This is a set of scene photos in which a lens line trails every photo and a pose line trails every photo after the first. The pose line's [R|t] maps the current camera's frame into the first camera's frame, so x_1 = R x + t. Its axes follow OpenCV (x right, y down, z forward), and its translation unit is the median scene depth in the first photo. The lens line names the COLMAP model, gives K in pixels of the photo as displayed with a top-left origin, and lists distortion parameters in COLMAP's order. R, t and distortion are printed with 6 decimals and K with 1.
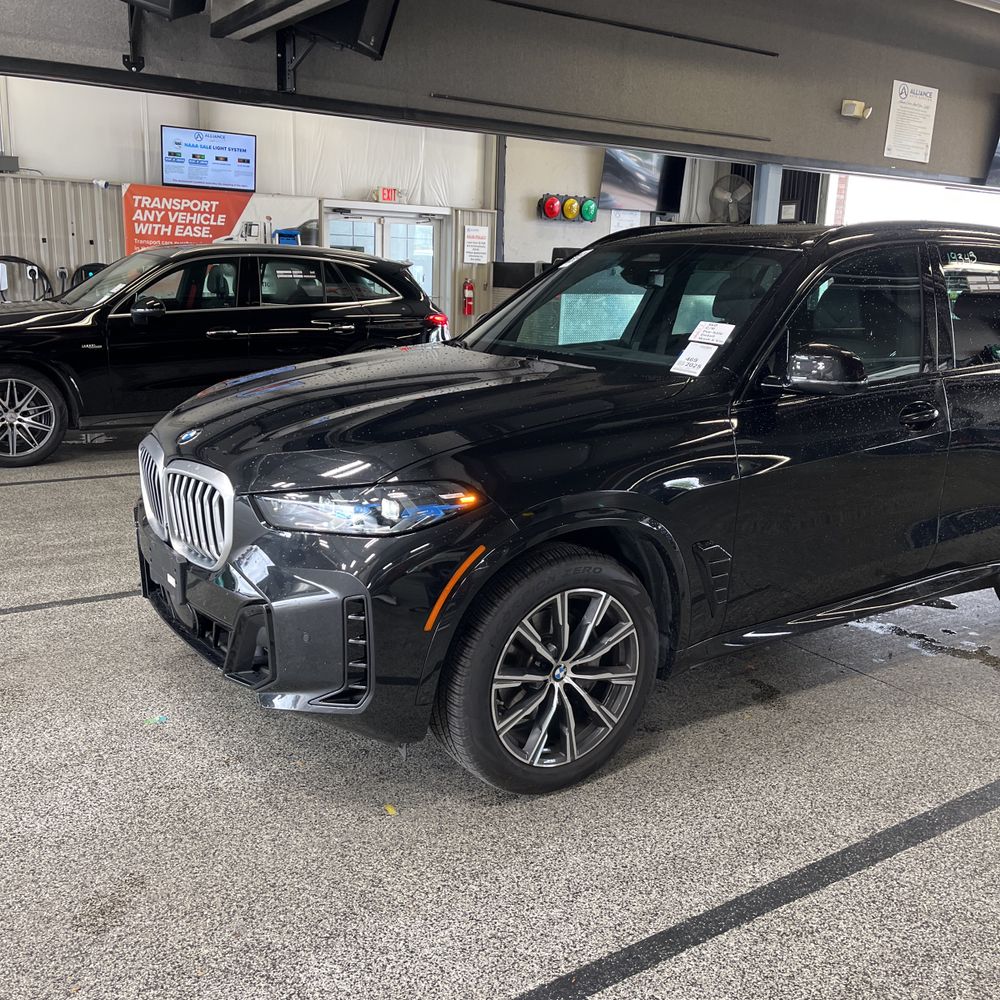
lens RADIAL K [[1008.7, 0, 502.4], [0, 1008.7, 509.2], [0, 0, 1]] dist [0.040116, -0.041023]
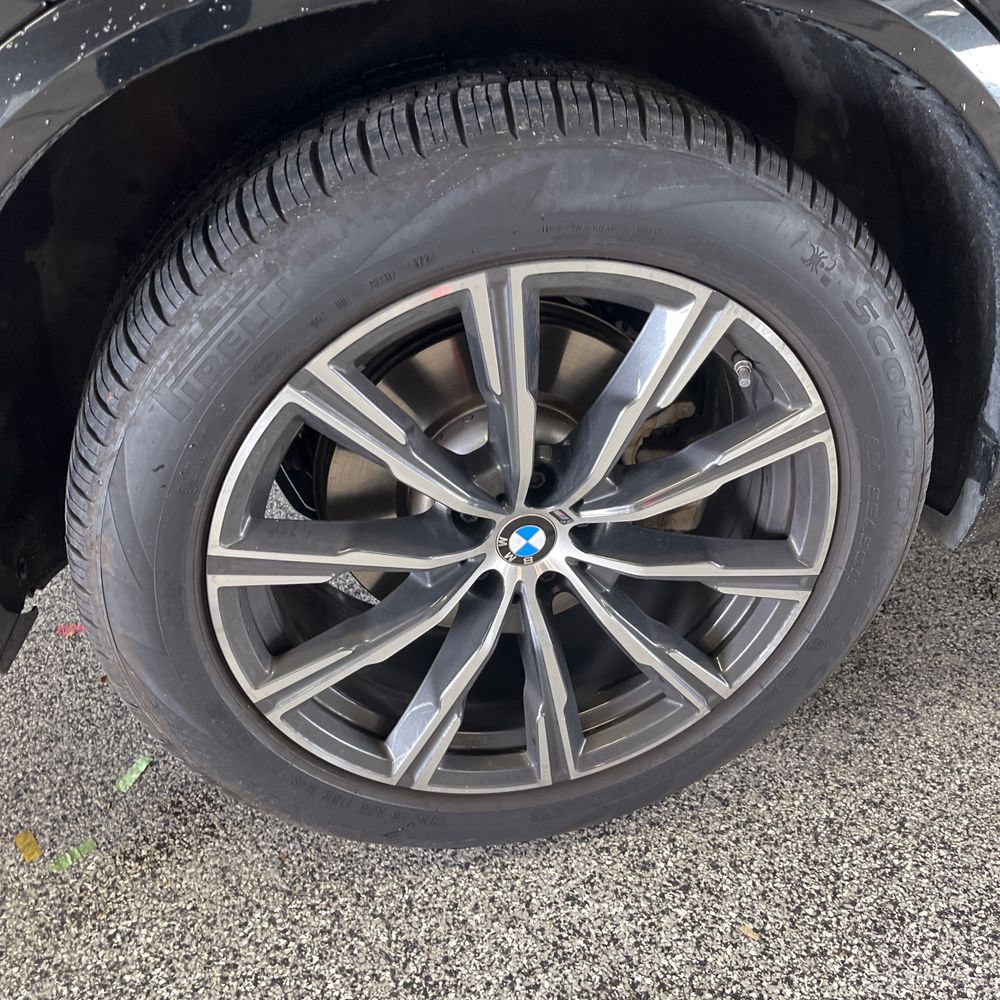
lens RADIAL K [[1008.7, 0, 502.4], [0, 1008.7, 509.2], [0, 0, 1]] dist [0.040116, -0.041023]
pose [[0.926239, 0.189412, -0.325891, 0.083086], [-0.066102, 0.932800, 0.354281, 0.027078], [0.371096, -0.306607, 0.876516, 0.418818]]
